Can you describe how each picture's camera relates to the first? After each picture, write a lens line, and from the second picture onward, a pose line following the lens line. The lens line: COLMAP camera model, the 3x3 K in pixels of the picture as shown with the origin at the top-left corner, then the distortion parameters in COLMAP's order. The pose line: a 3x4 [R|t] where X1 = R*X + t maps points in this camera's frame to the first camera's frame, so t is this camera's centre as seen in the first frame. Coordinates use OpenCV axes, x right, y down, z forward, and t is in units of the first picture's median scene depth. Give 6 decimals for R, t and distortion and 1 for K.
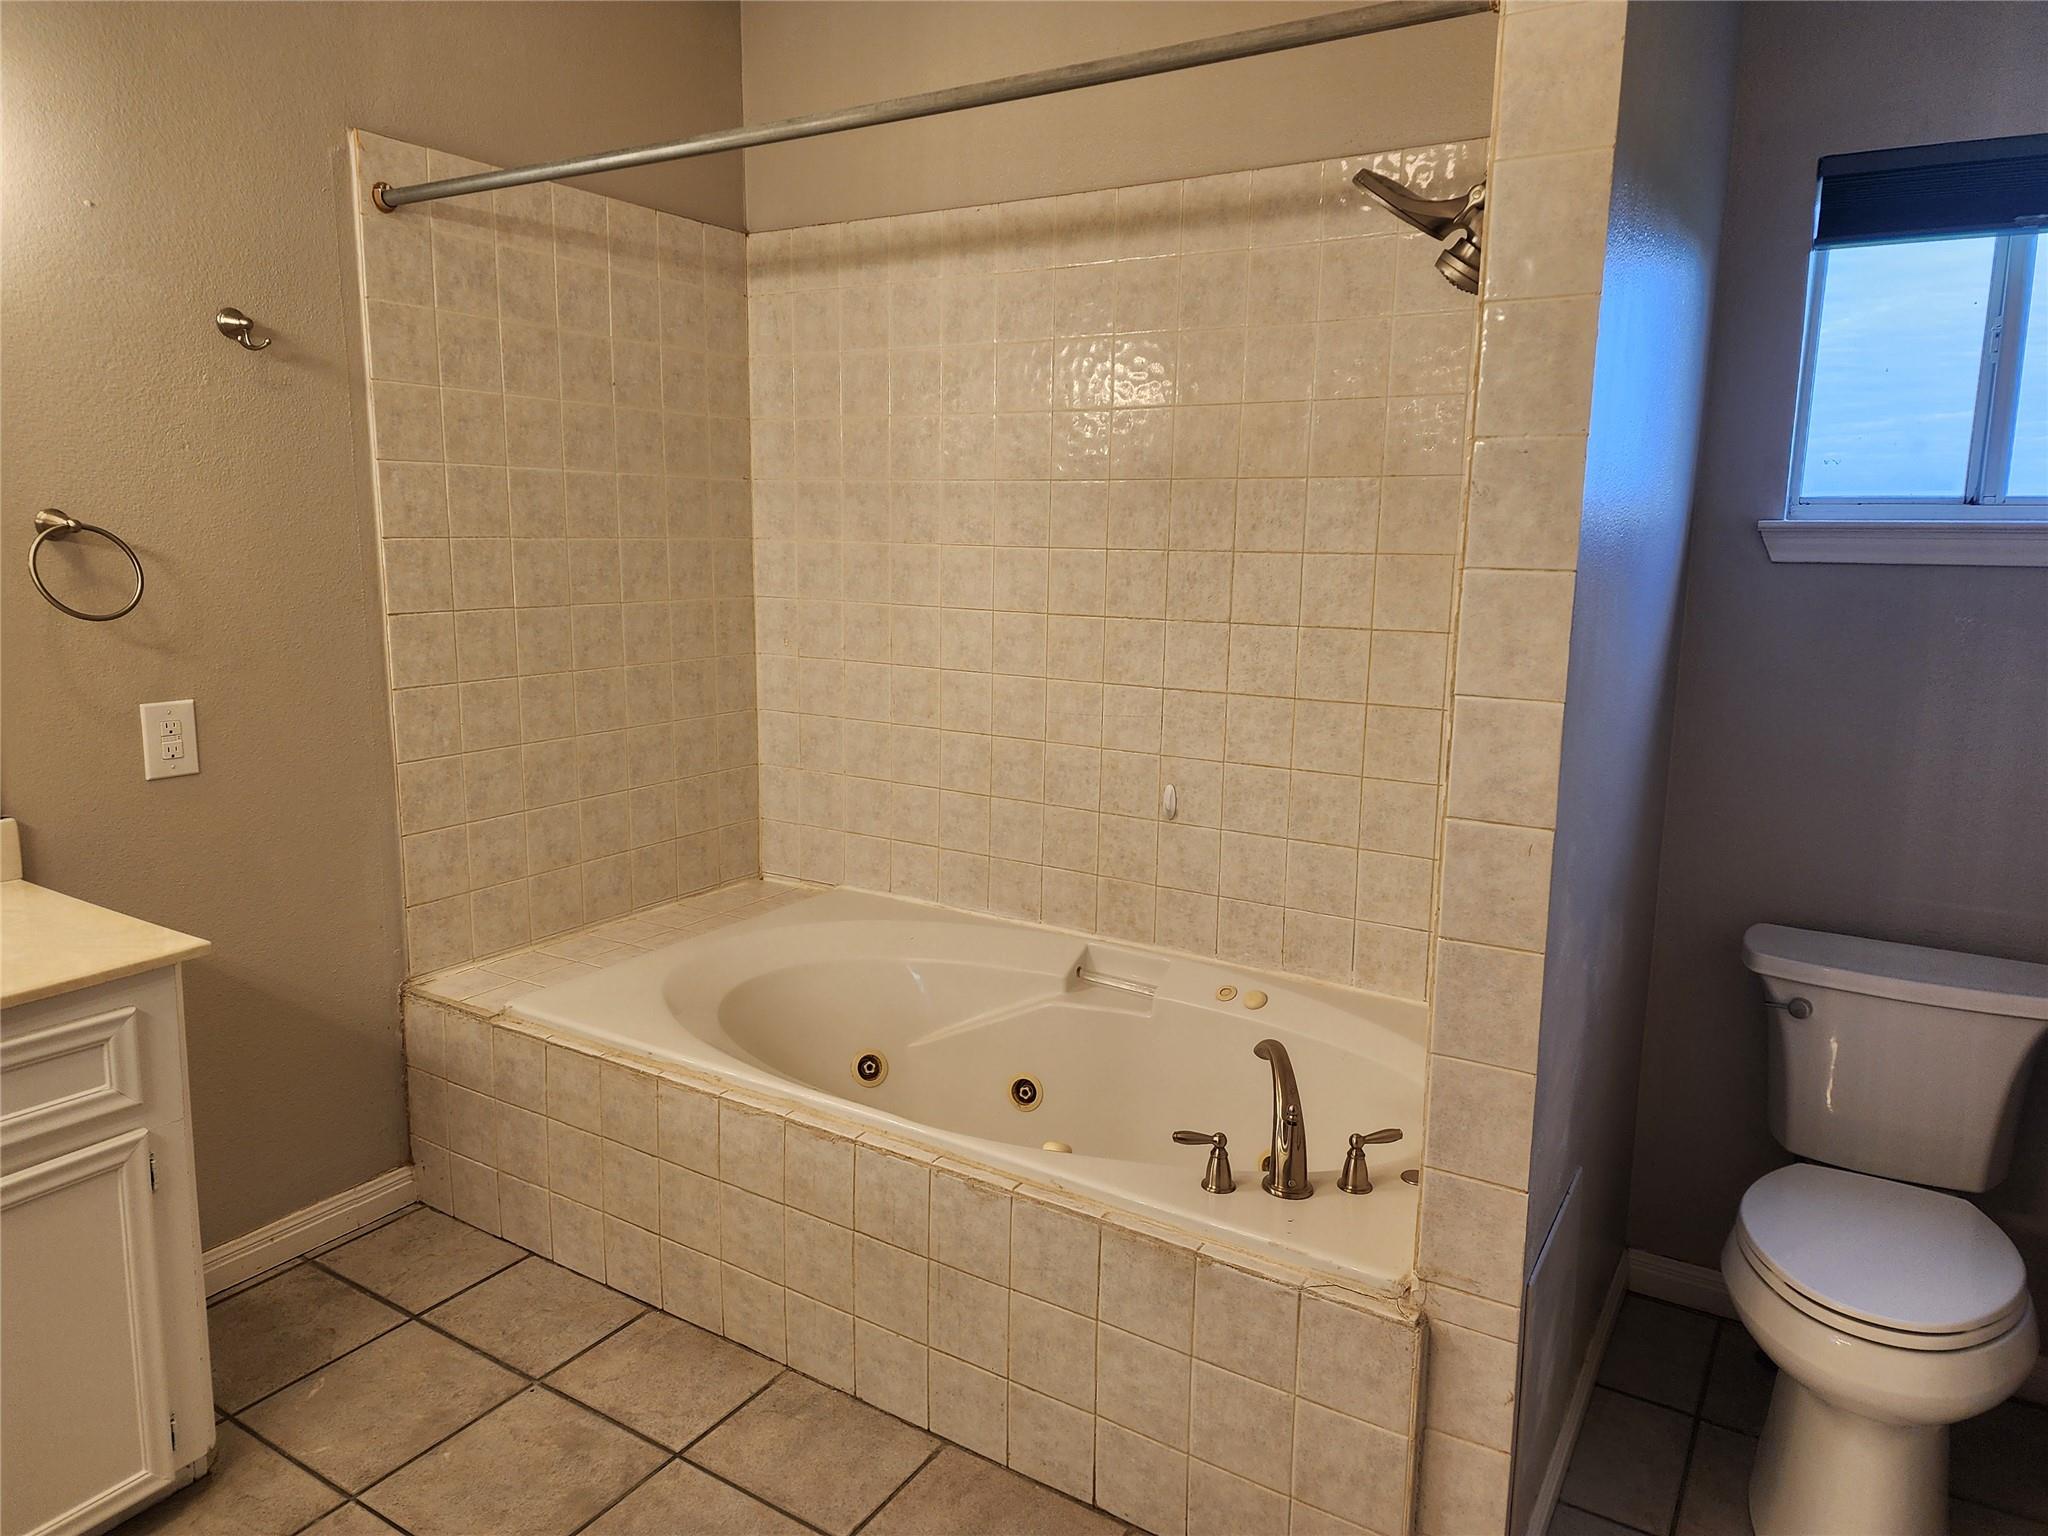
lens RADIAL K [[1342.1, 0, 1024.0], [0, 1342.1, 768.0], [0, 0, 1]] dist [-0.004536, -0.002664]
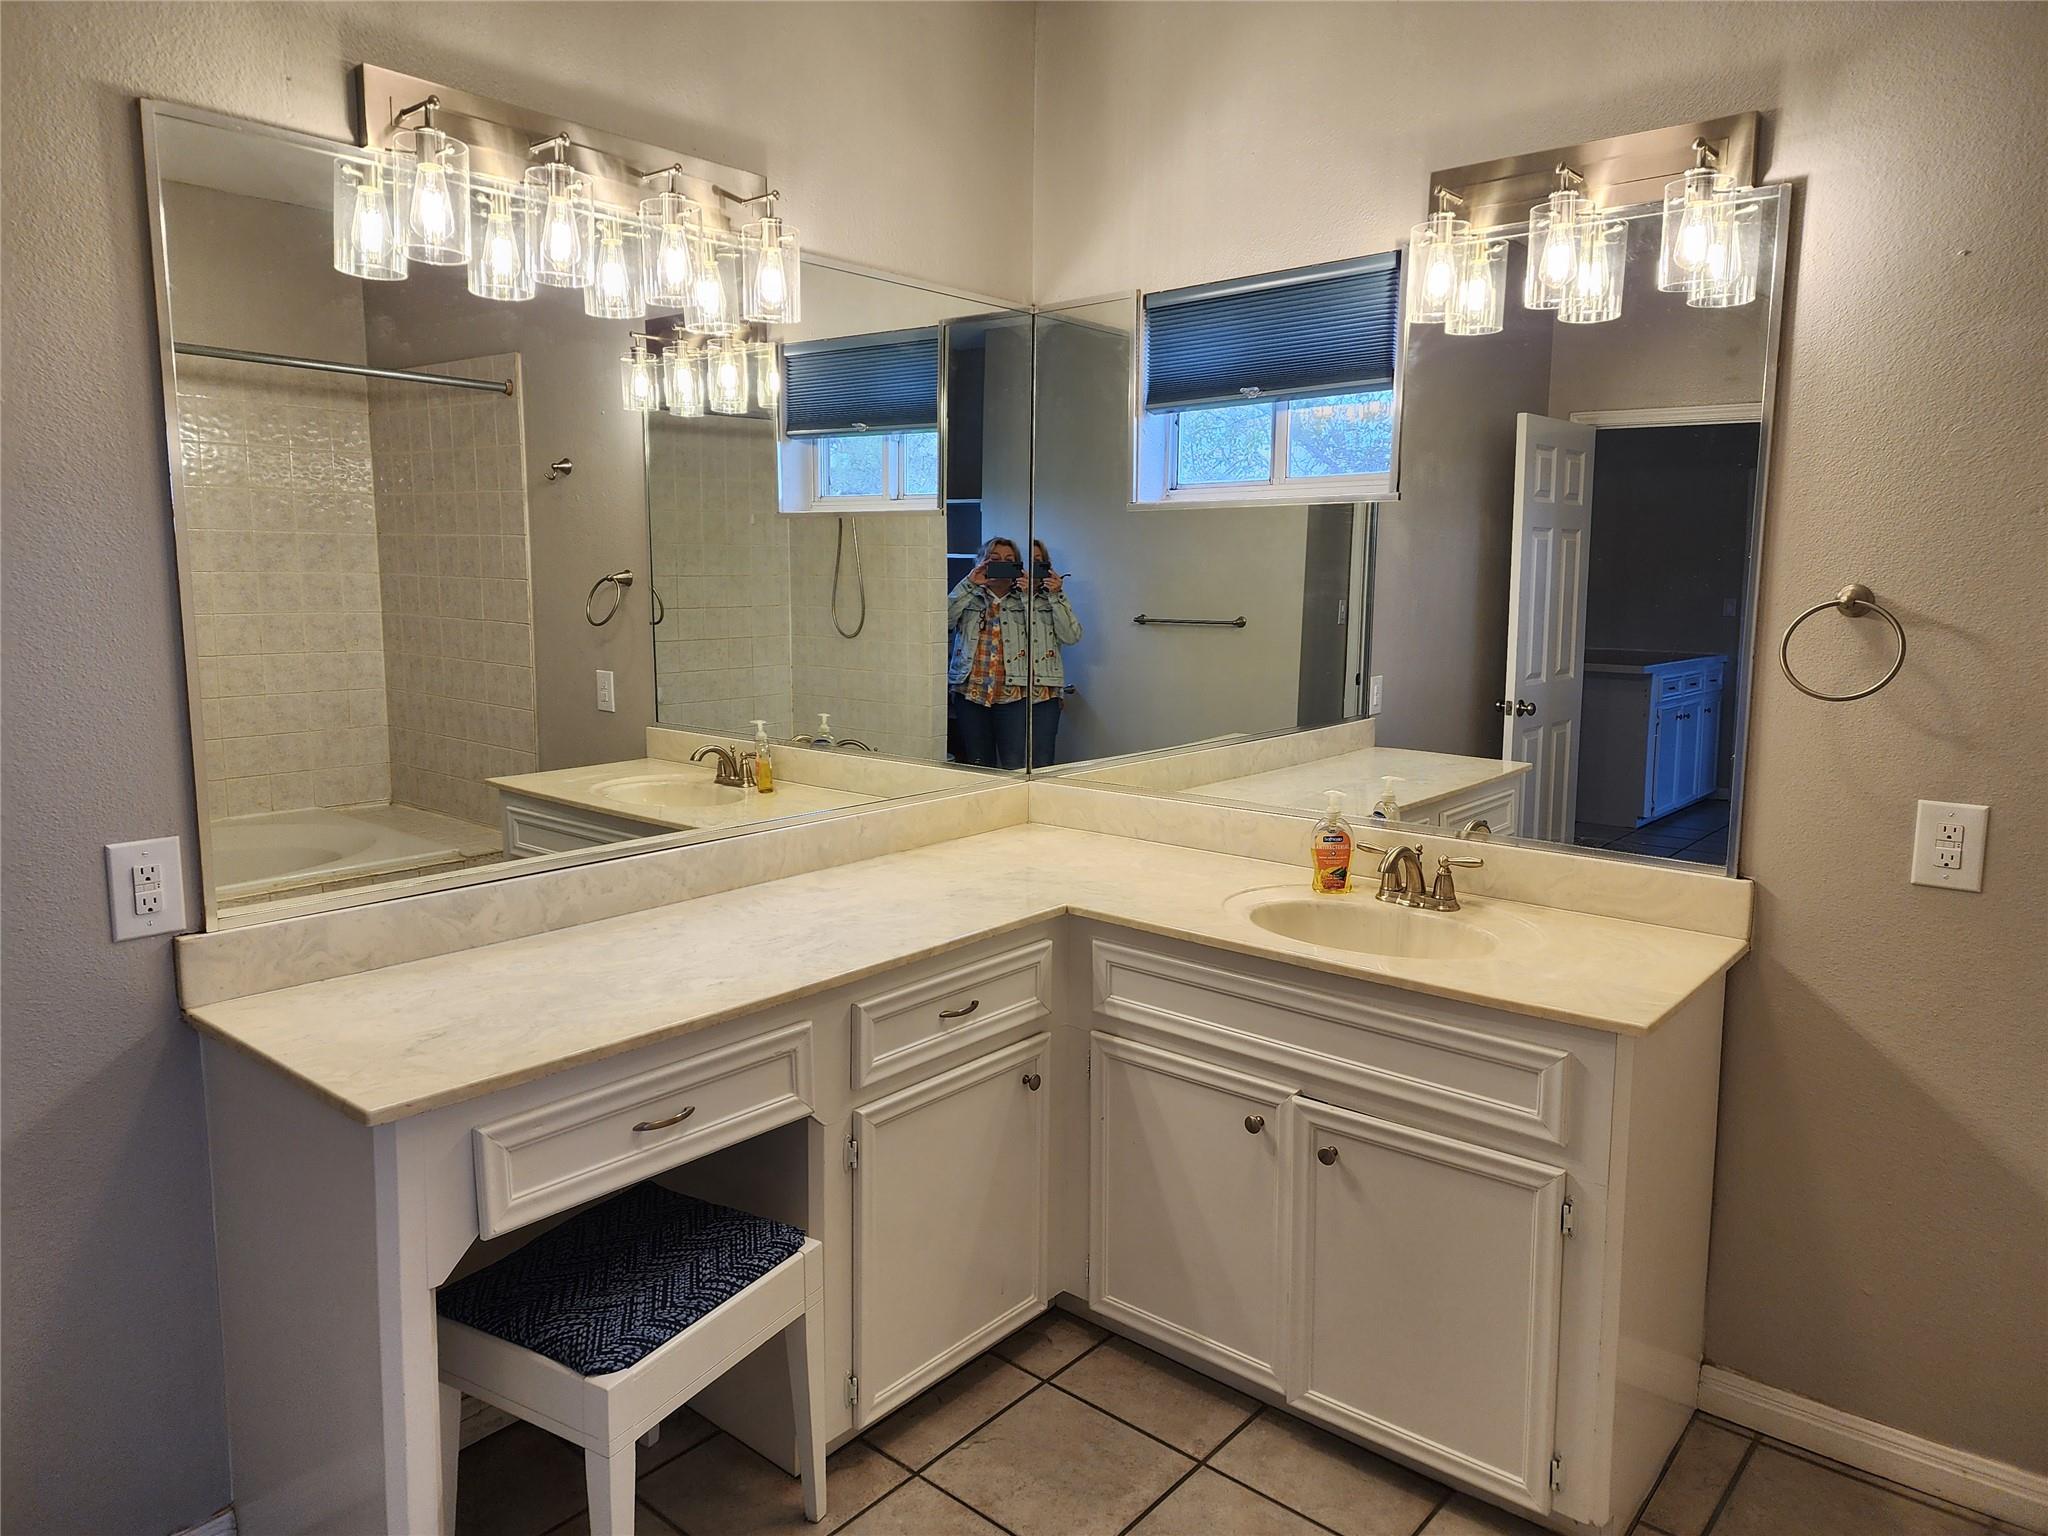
lens RADIAL K [[1388.9, 0, 1024.0], [0, 1388.9, 768.0], [0, 0, 1]] dist [0.002490, 0.000180]
pose [[-0.133734, 0.126885, -0.982861, 0.365506], [-0.190296, 0.970026, 0.151120, -0.102466], [0.972575, 0.207245, -0.105579, 0.549478]]
